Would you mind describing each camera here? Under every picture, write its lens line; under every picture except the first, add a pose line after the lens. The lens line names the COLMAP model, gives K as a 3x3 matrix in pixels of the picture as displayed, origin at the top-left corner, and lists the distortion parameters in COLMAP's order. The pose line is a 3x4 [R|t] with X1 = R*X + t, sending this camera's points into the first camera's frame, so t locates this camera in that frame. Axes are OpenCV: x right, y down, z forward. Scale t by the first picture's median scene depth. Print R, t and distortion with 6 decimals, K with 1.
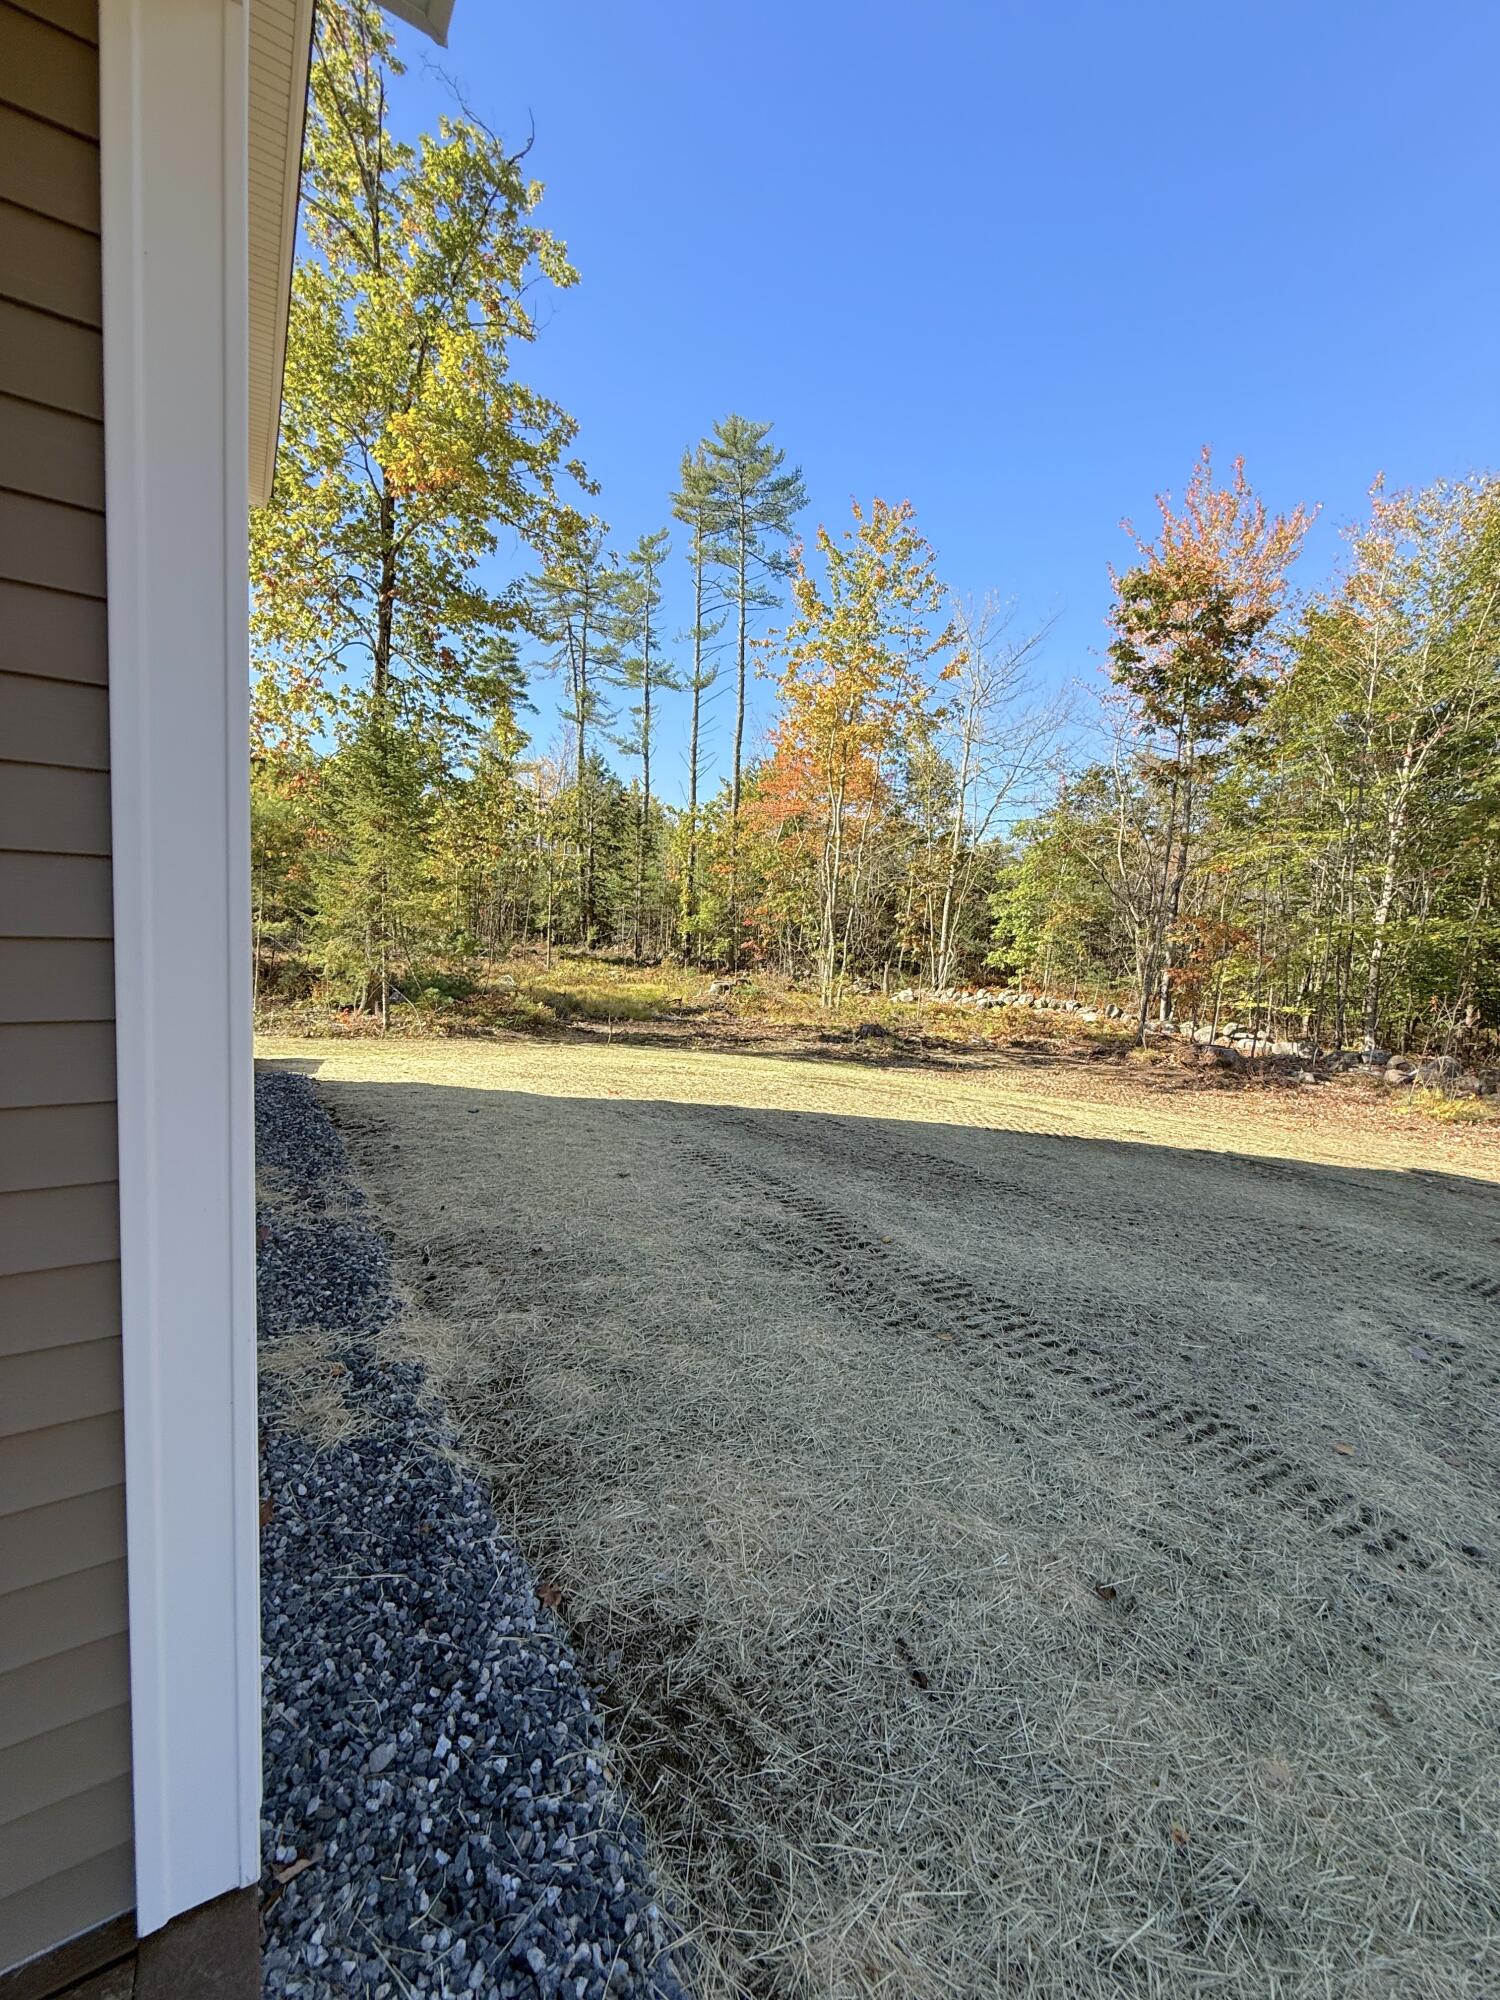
lens RADIAL K [[801.0, 0, 750.0], [0, 801.0, 1000.0], [0, 0, 1]] dist [-0.000057, -0.000010]
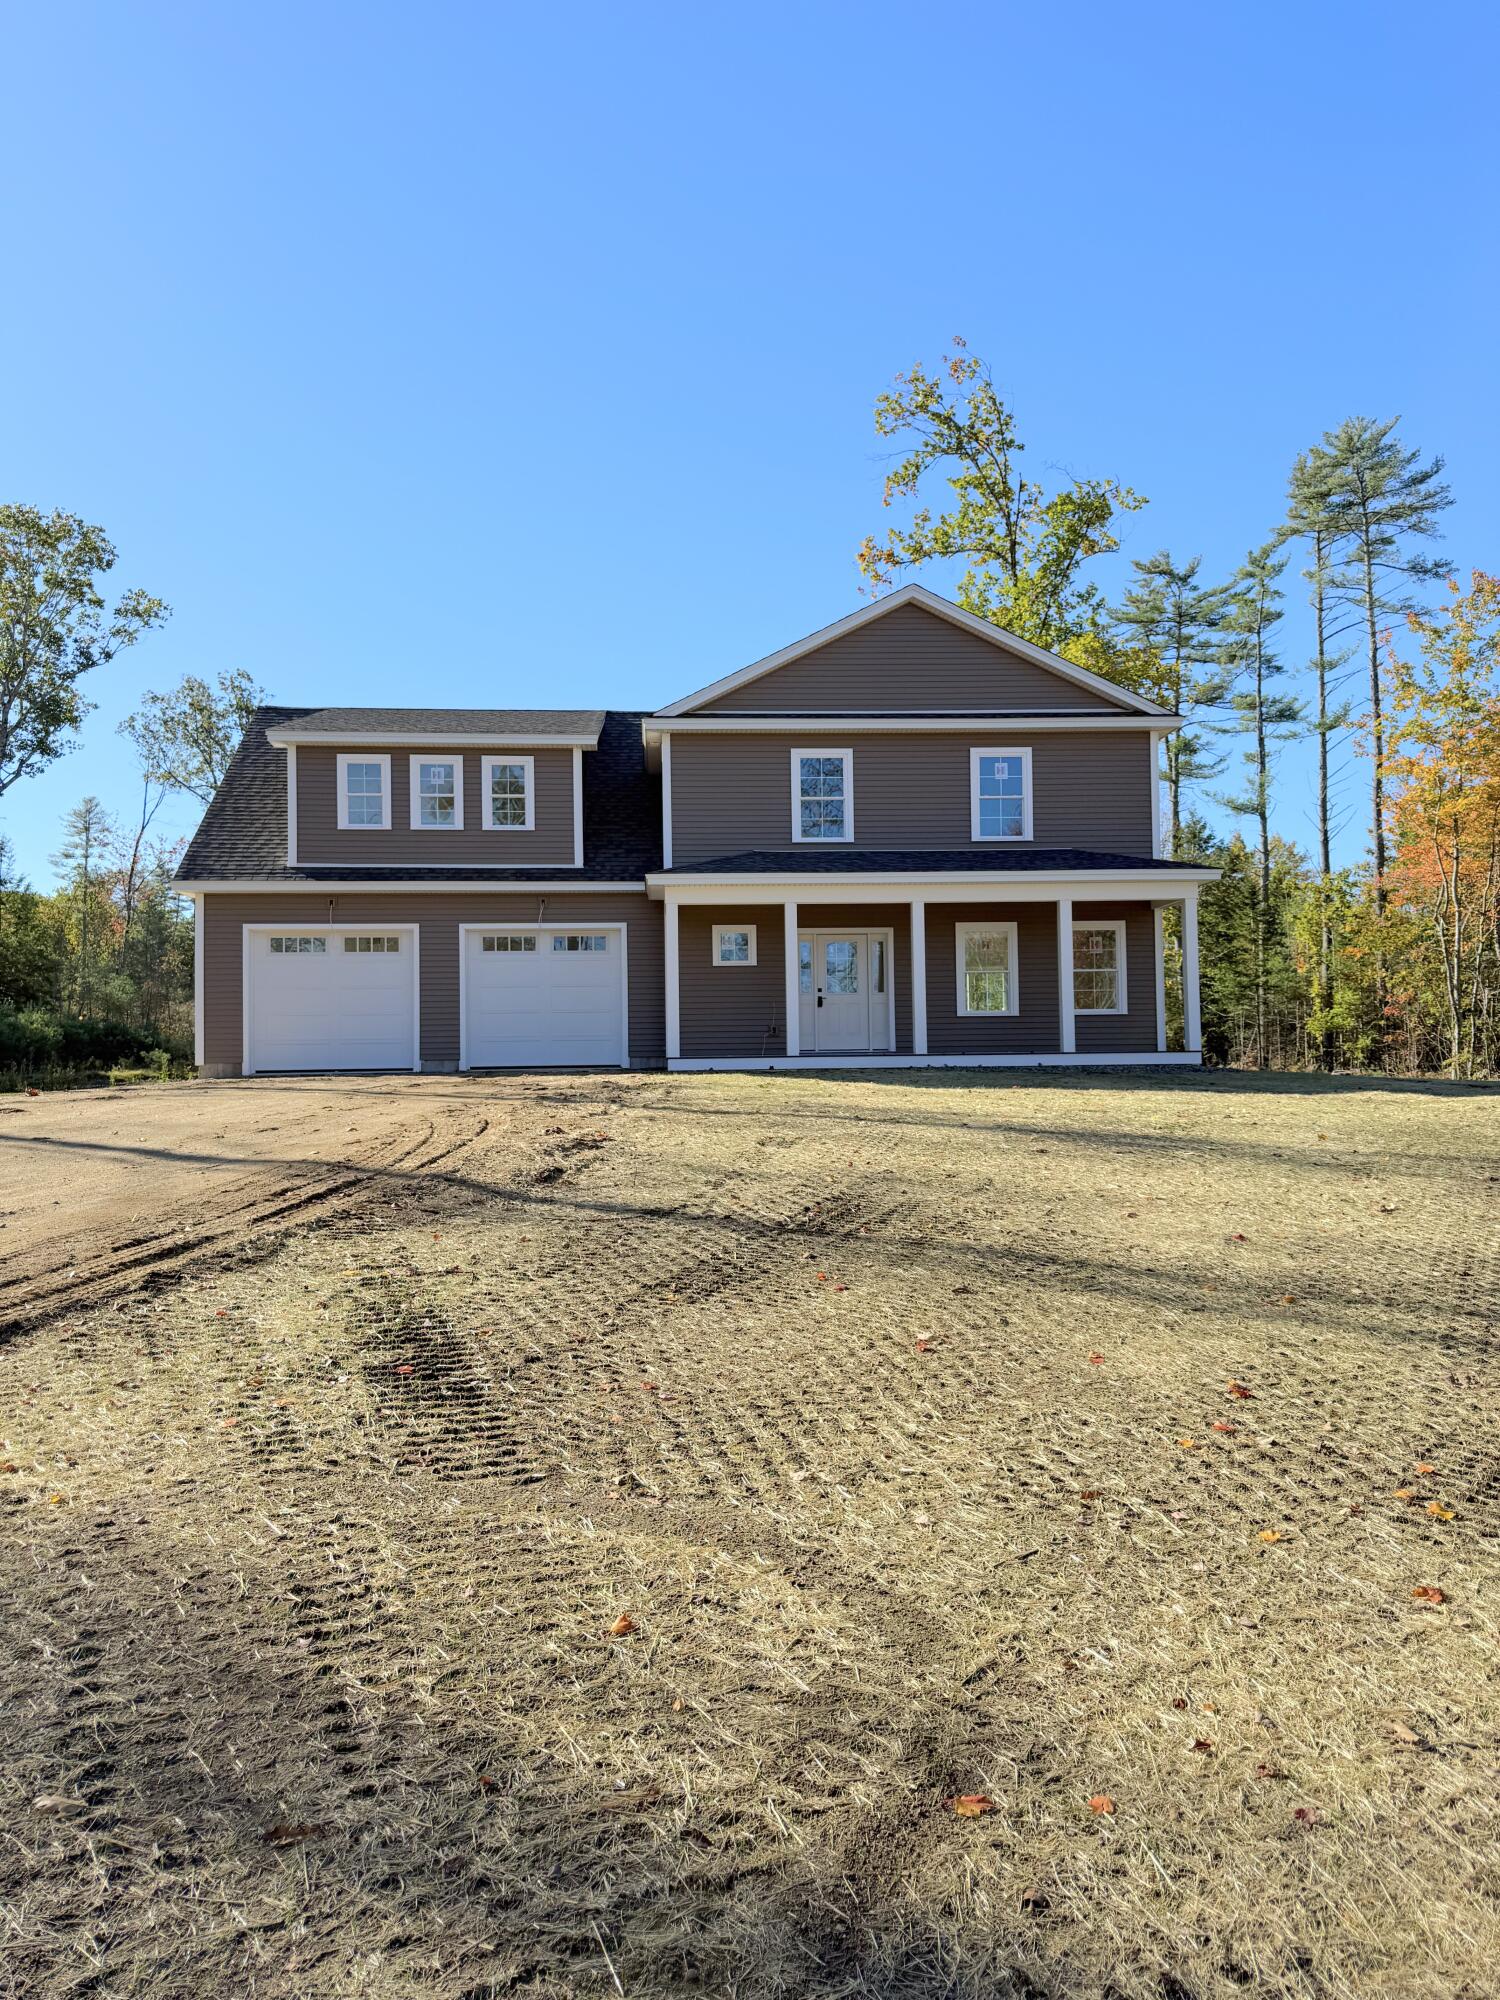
lens RADIAL K [[1409.2, 0, 750.0], [0, 1409.2, 1000.0], [0, 0, 1]] dist [0.055582, -0.002309]
pose [[0.872536, -0.076690, -0.482492, 0.099730], [0.006055, 0.989224, -0.146282, 0.080261], [0.488512, 0.124715, 0.863599, -0.467872]]
